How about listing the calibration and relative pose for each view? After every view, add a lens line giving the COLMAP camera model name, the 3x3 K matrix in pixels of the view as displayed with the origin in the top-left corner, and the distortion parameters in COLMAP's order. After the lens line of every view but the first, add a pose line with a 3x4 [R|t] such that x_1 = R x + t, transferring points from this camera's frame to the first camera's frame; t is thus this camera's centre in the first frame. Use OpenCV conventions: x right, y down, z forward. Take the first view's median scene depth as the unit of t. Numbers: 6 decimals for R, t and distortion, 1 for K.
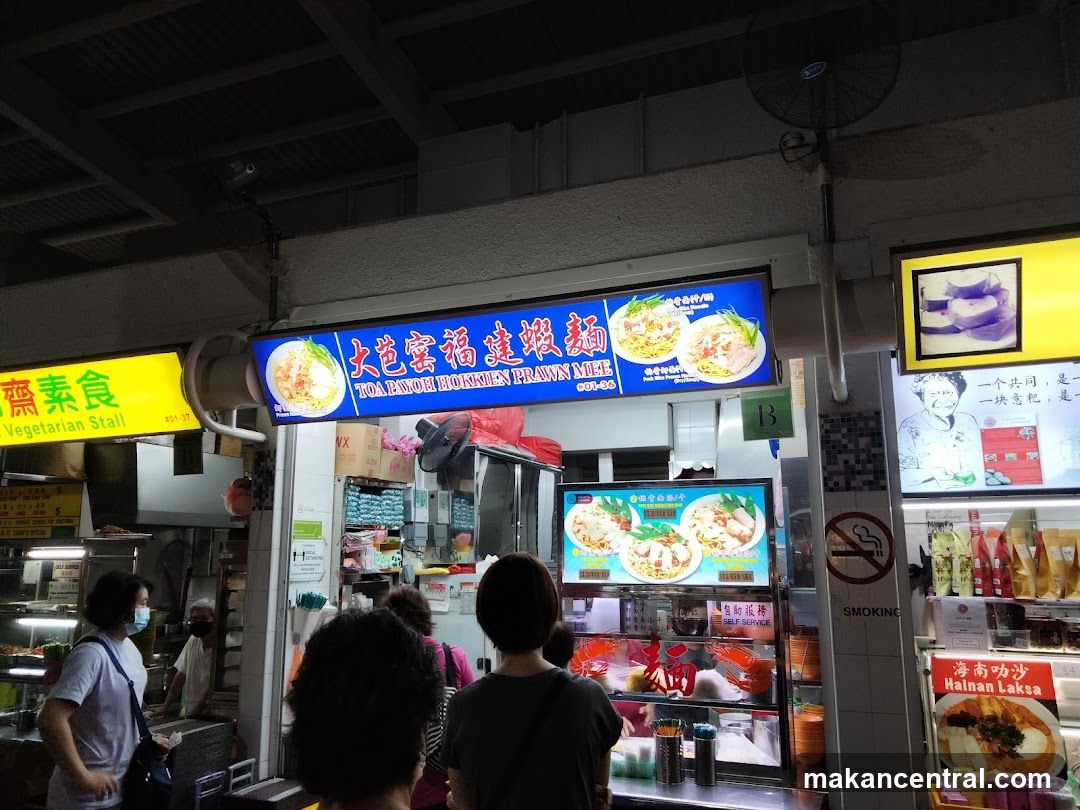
lens RADIAL K [[808.9, 0, 544.2], [0, 808.9, 411.2], [0, 0, 1]] dist [0.069812, -0.083910]
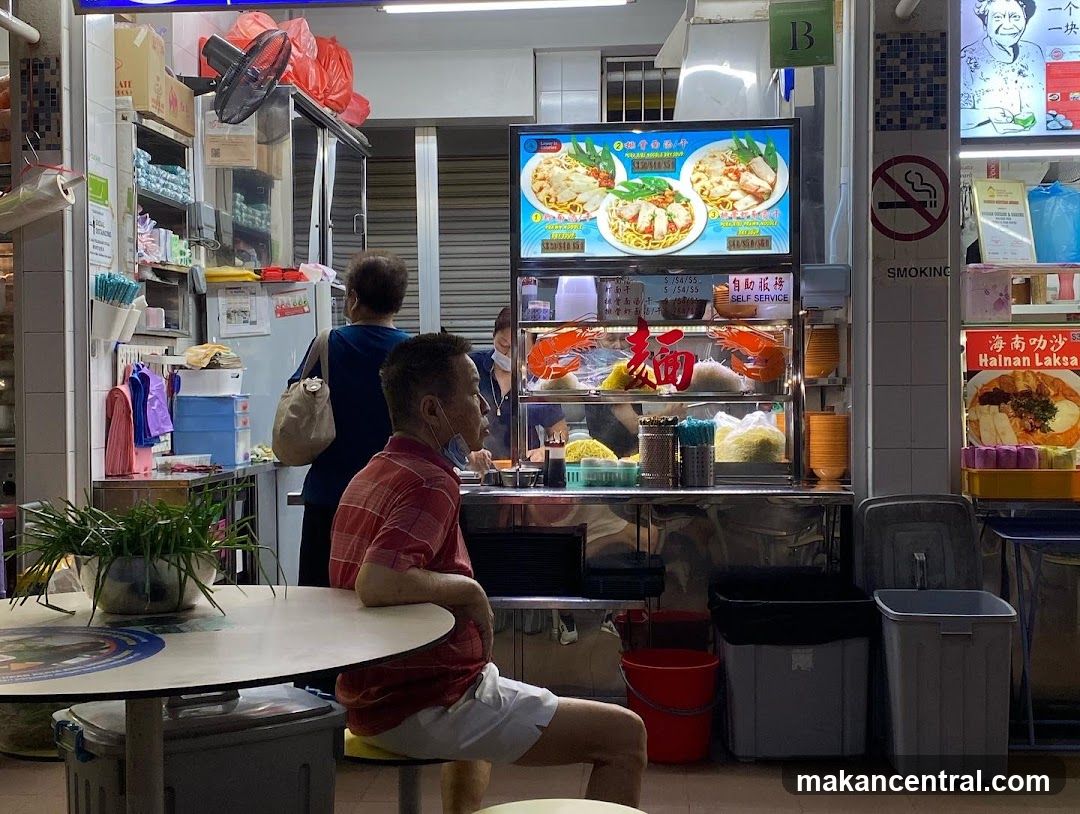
lens RADIAL K [[1480.8, 0, 525.6], [0, 1480.8, 404.2], [0, 0, 1]] dist [0.256556, -0.902954]
pose [[0.956547, -0.007623, 0.291478, -0.395820], [-0.047036, 0.982532, 0.180054, 0.103782], [-0.287758, -0.185940, 0.939479, -0.333937]]
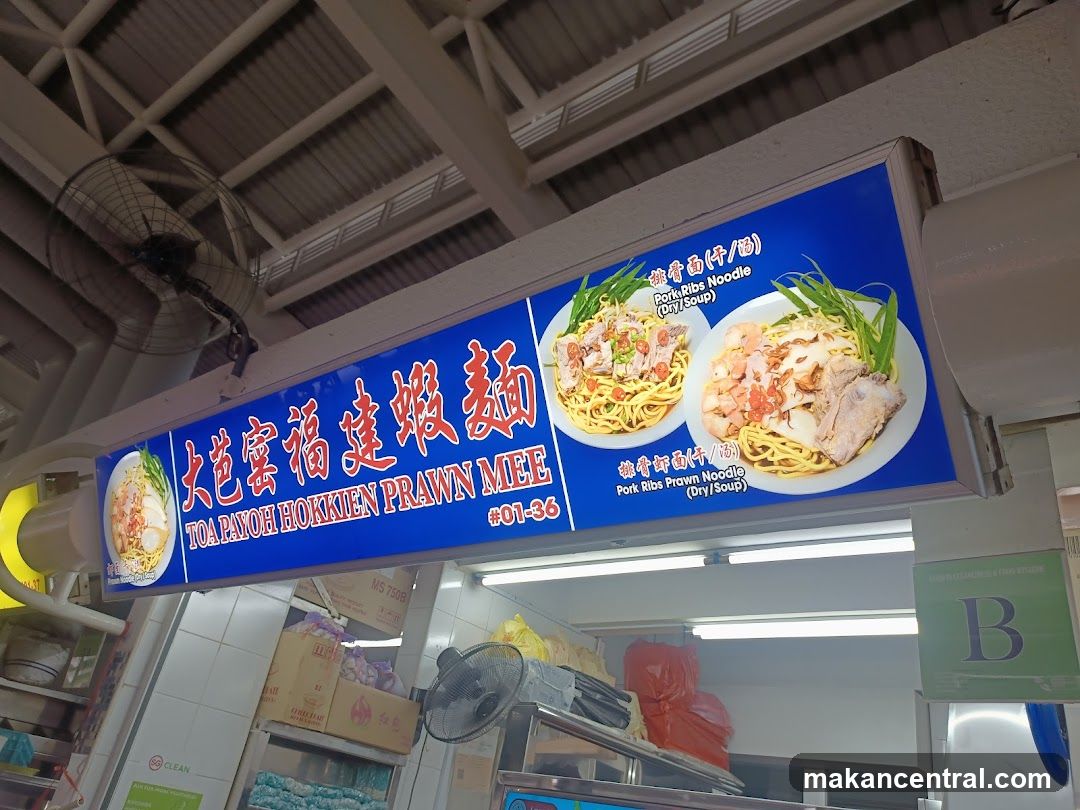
lens RADIAL K [[831.4, 0, 540.0], [0, 831.4, 405.0], [0, 0, 1]] dist [0.035394, -0.001825]
pose [[0.936162, -0.005401, -0.351526, 0.218120], [-0.118061, 0.936988, -0.328809, 0.055751], [0.331152, 0.349320, 0.876535, 0.586644]]
